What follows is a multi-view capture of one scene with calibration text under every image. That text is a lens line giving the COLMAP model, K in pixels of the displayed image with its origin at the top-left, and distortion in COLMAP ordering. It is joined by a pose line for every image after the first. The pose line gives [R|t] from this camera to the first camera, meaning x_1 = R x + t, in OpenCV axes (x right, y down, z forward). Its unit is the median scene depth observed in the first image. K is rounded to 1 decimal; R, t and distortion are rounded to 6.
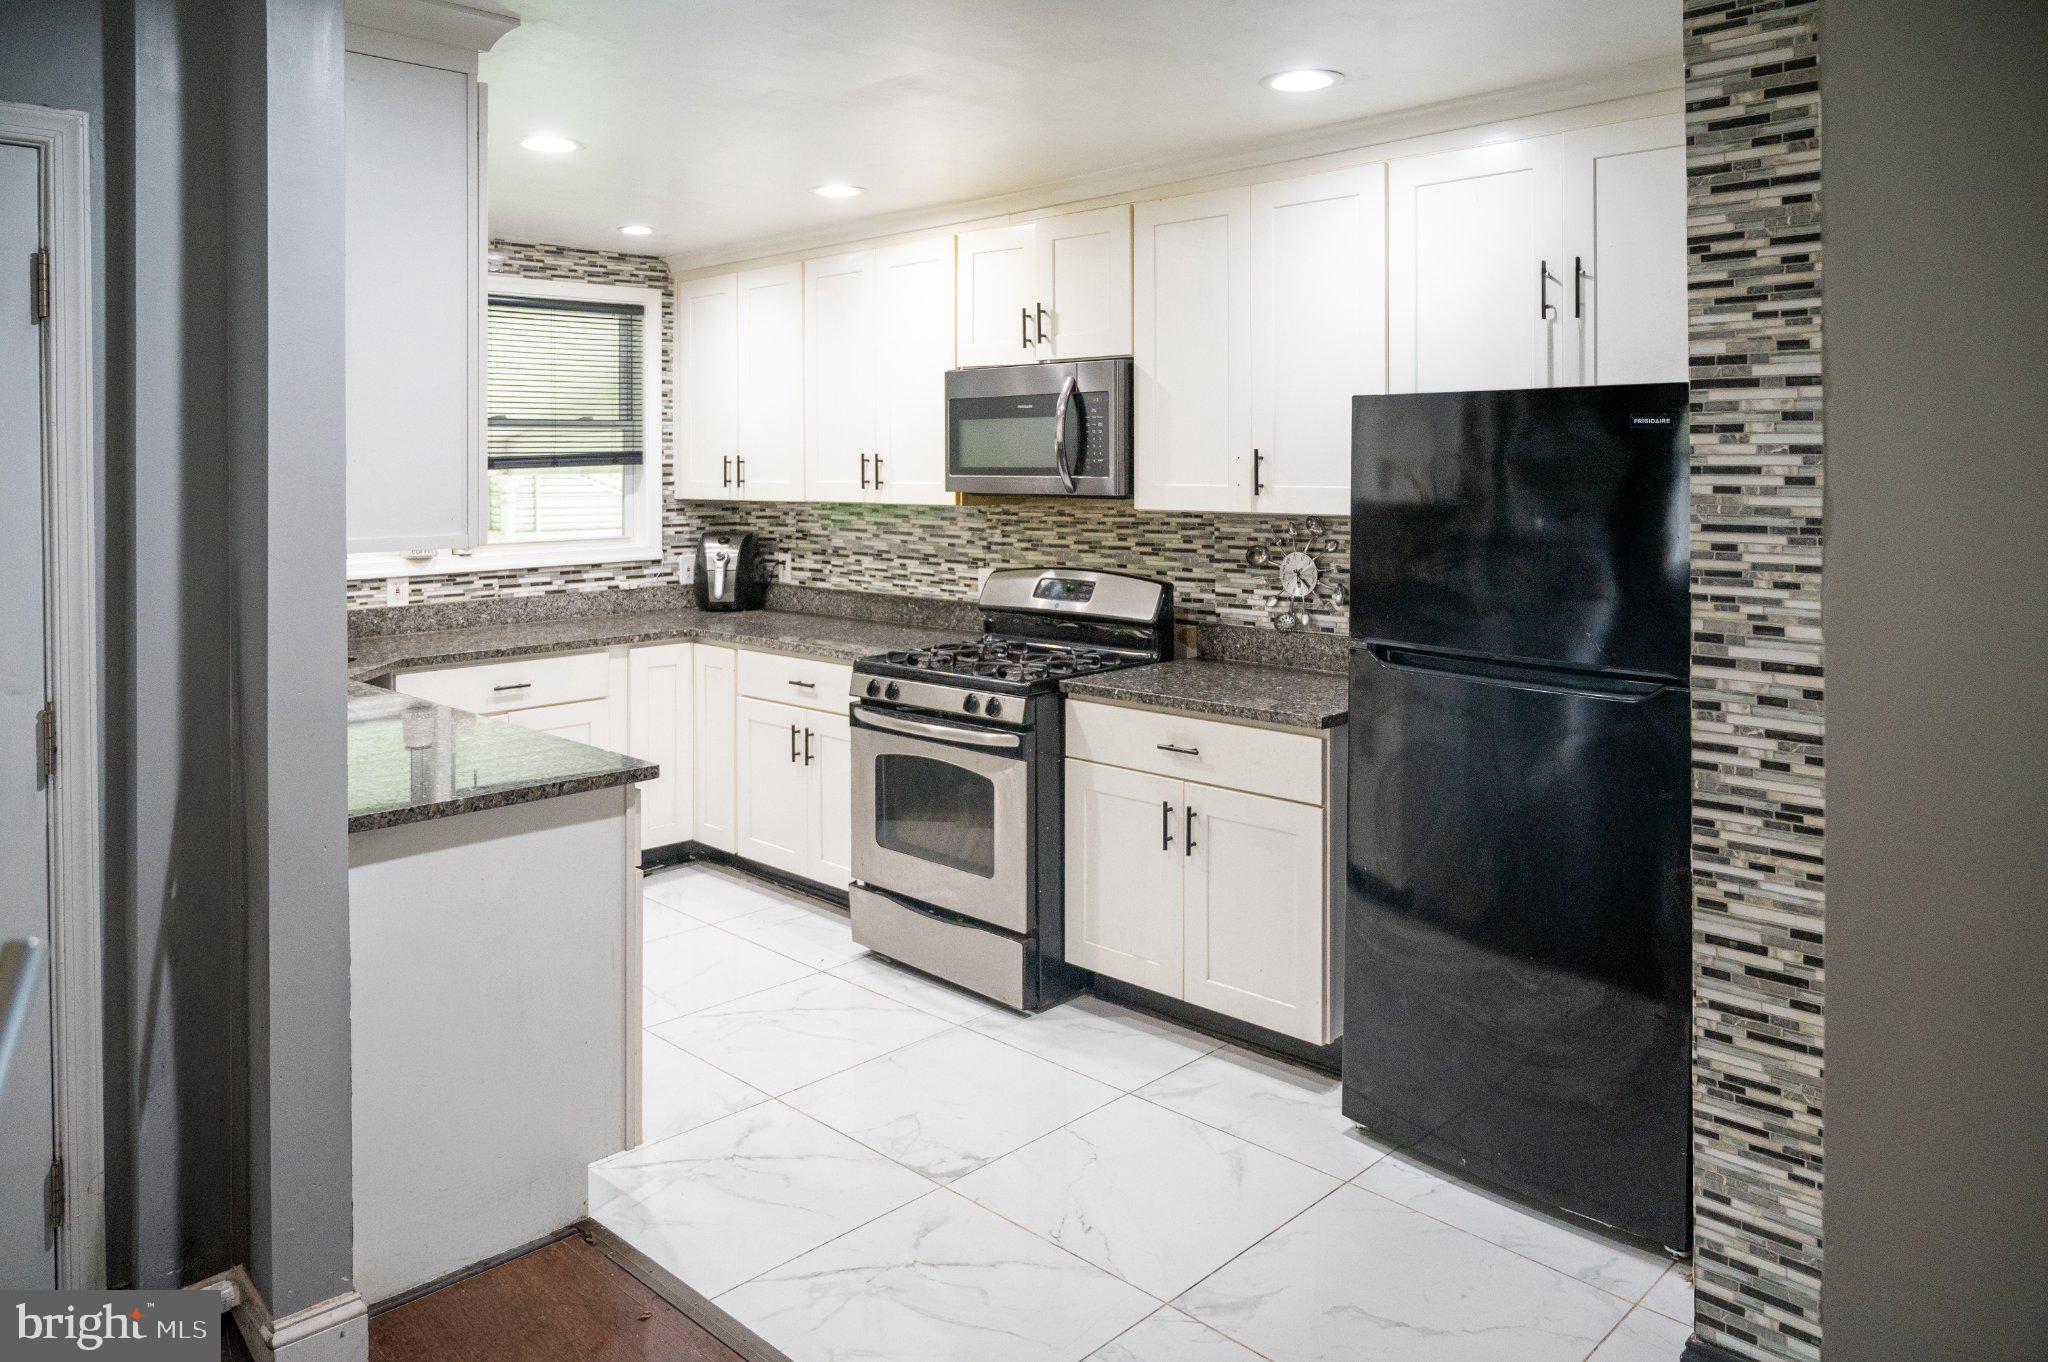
lens RADIAL K [[1422.7, 0, 1028.5], [0, 1422.7, 447.4], [0, 0, 1]] dist [-0.000768, 0.000557]
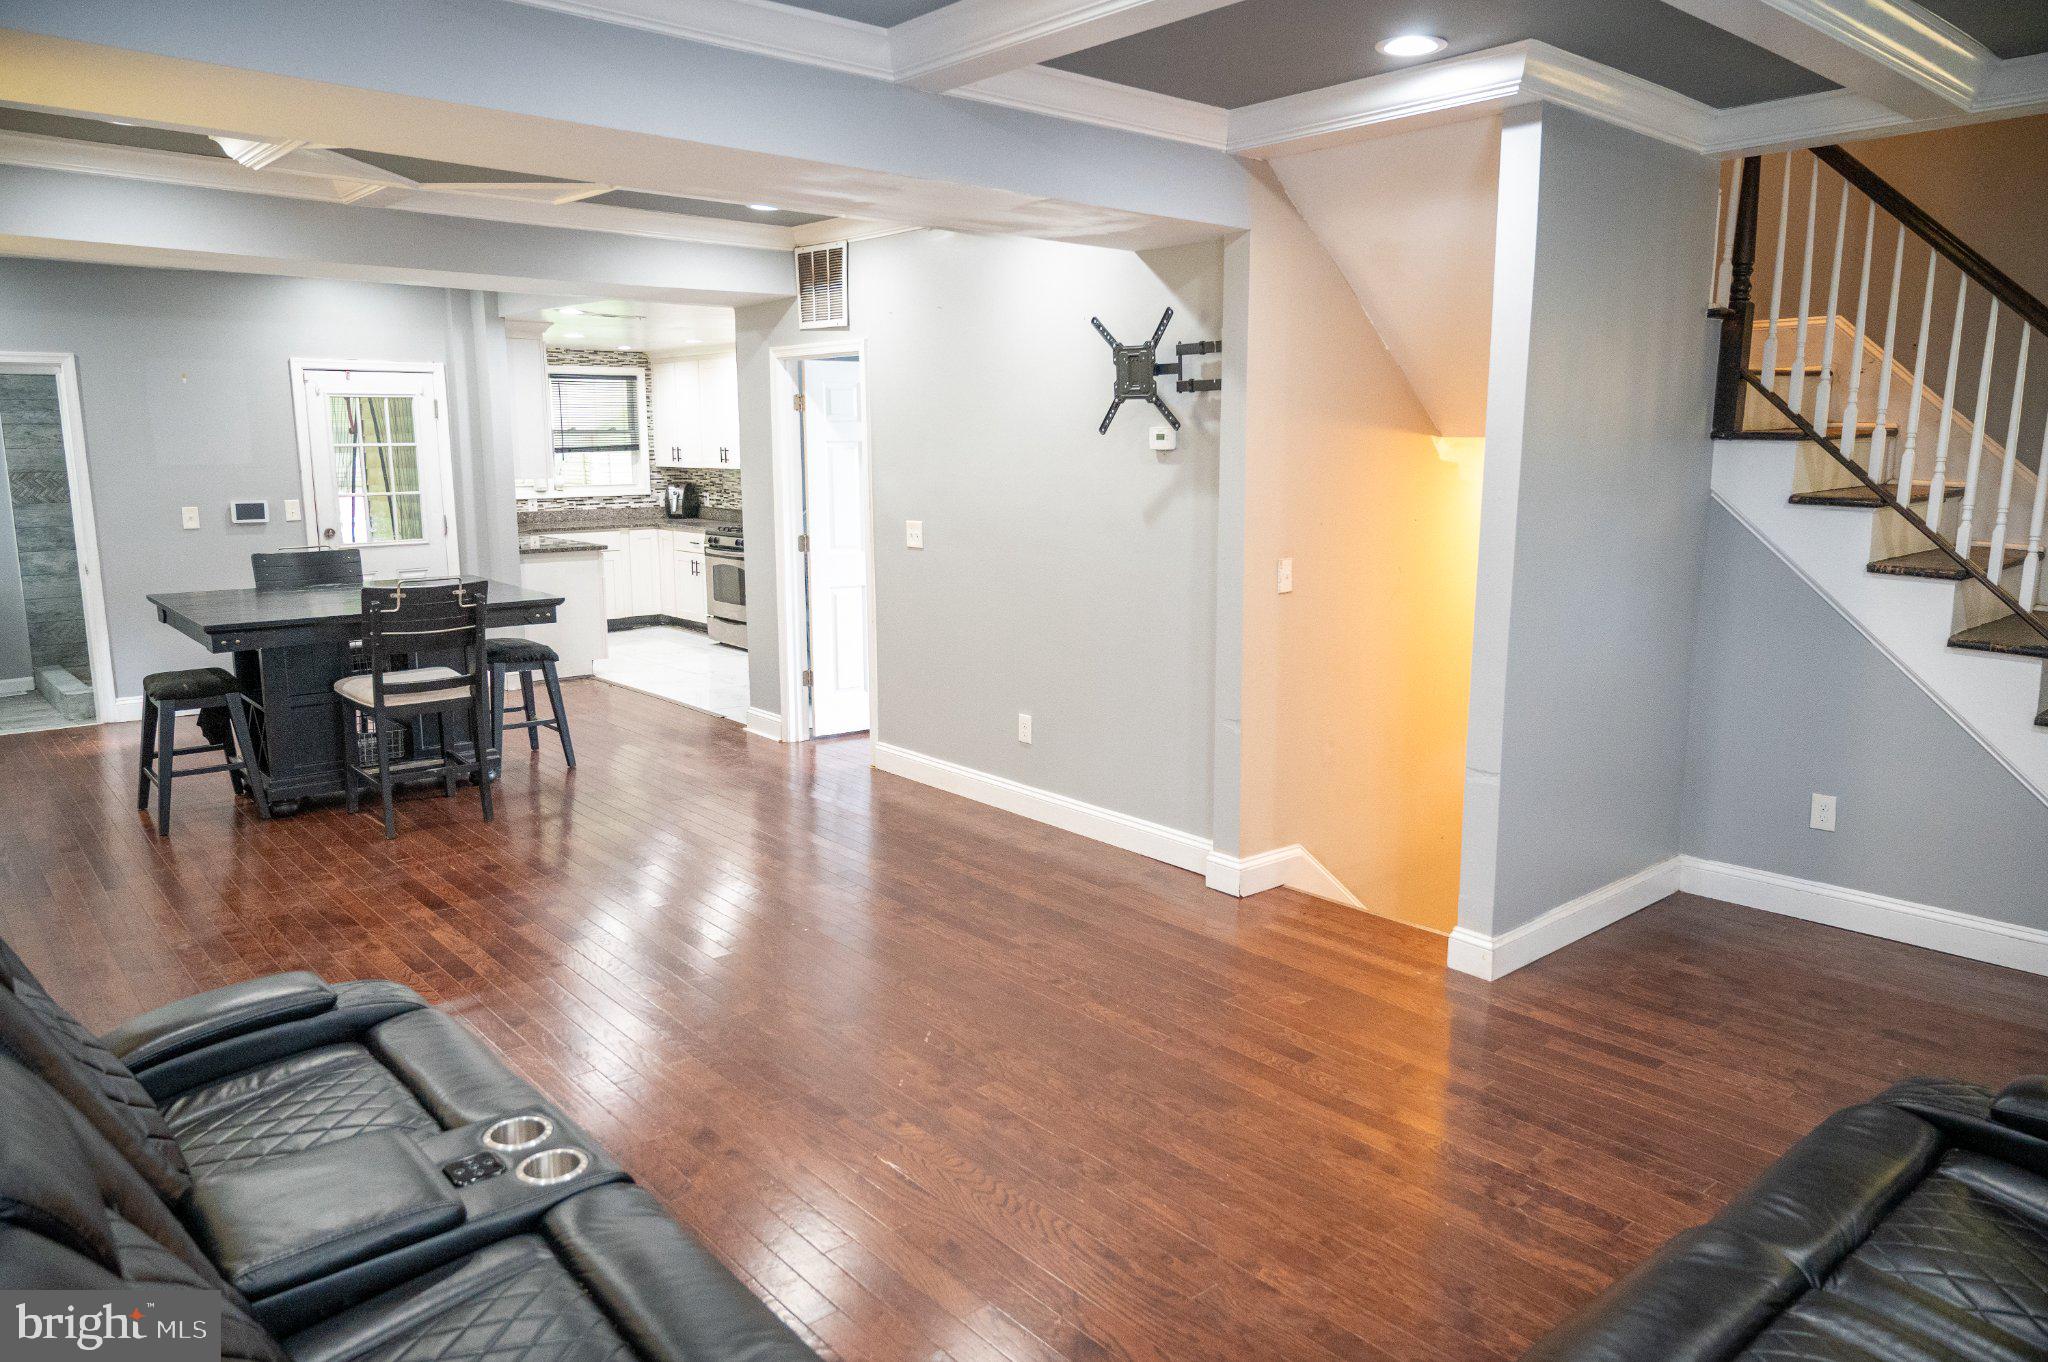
lens RADIAL K [[1361.8, 0, 1032.6], [0, 1361.8, 675.8], [0, 0, 1]] dist [-0.011790, 0.001099]
pose [[0.997129, 0.019108, -0.073271, 0.545413], [-0.005380, 0.983069, 0.183155, -0.037436], [0.075530, -0.182235, 0.980350, -1.181901]]
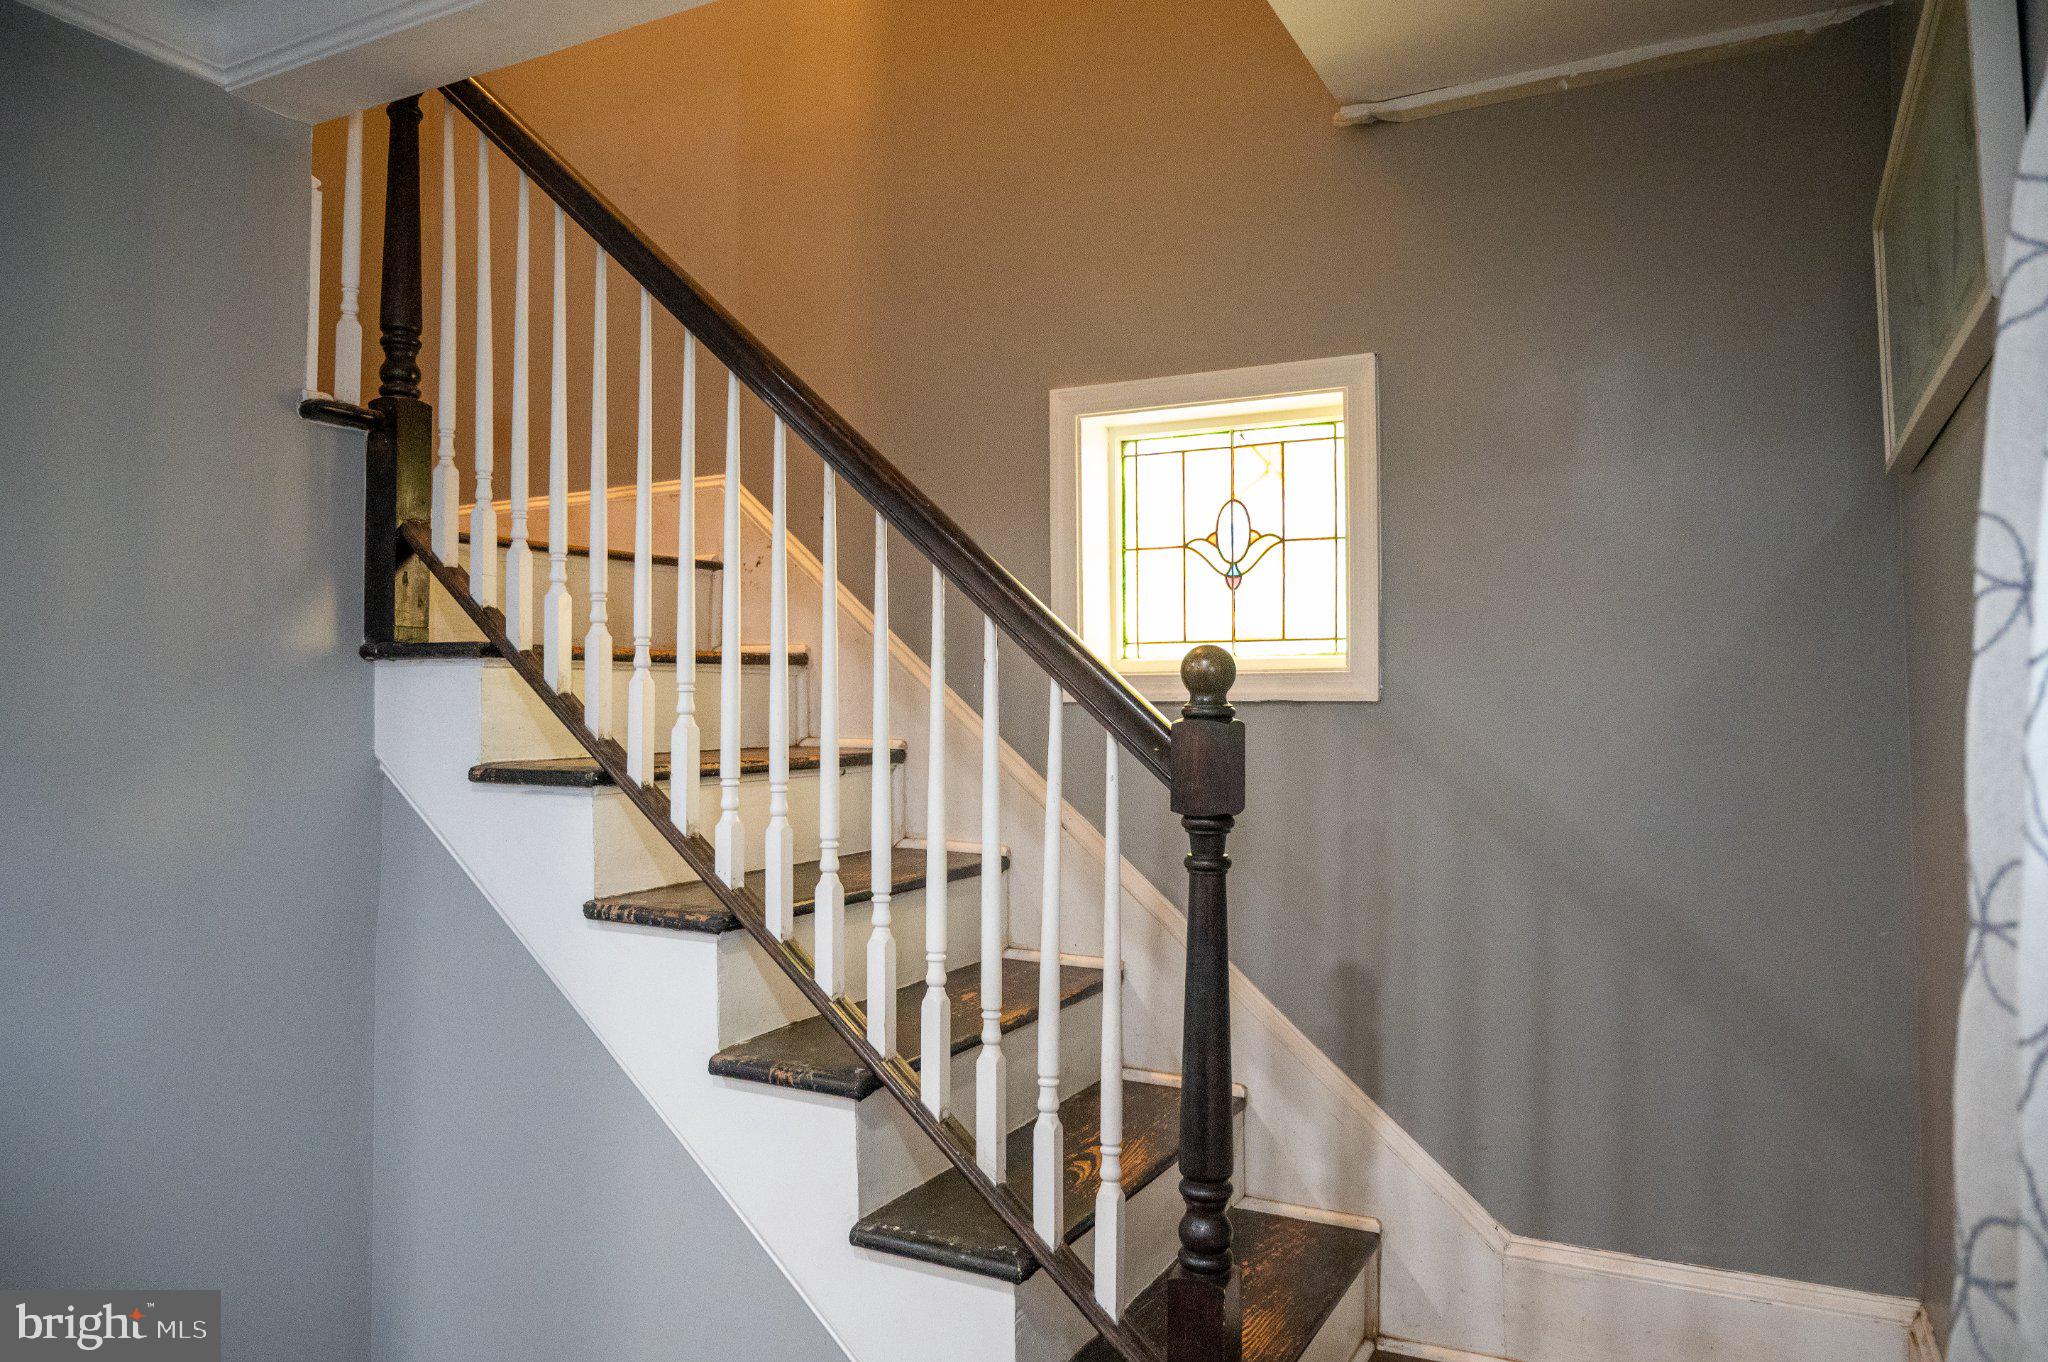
lens RADIAL K [[1408.4, 0, 1027.0], [0, 1408.4, 670.2], [0, 0, 1]] dist [-0.009771, 0.000823]
pose [[0.953940, 0.012906, 0.299721, 1.001058], [-0.004614, 0.999587, -0.028355, -0.012951], [-0.299963, 0.025666, 0.953605, -0.750263]]
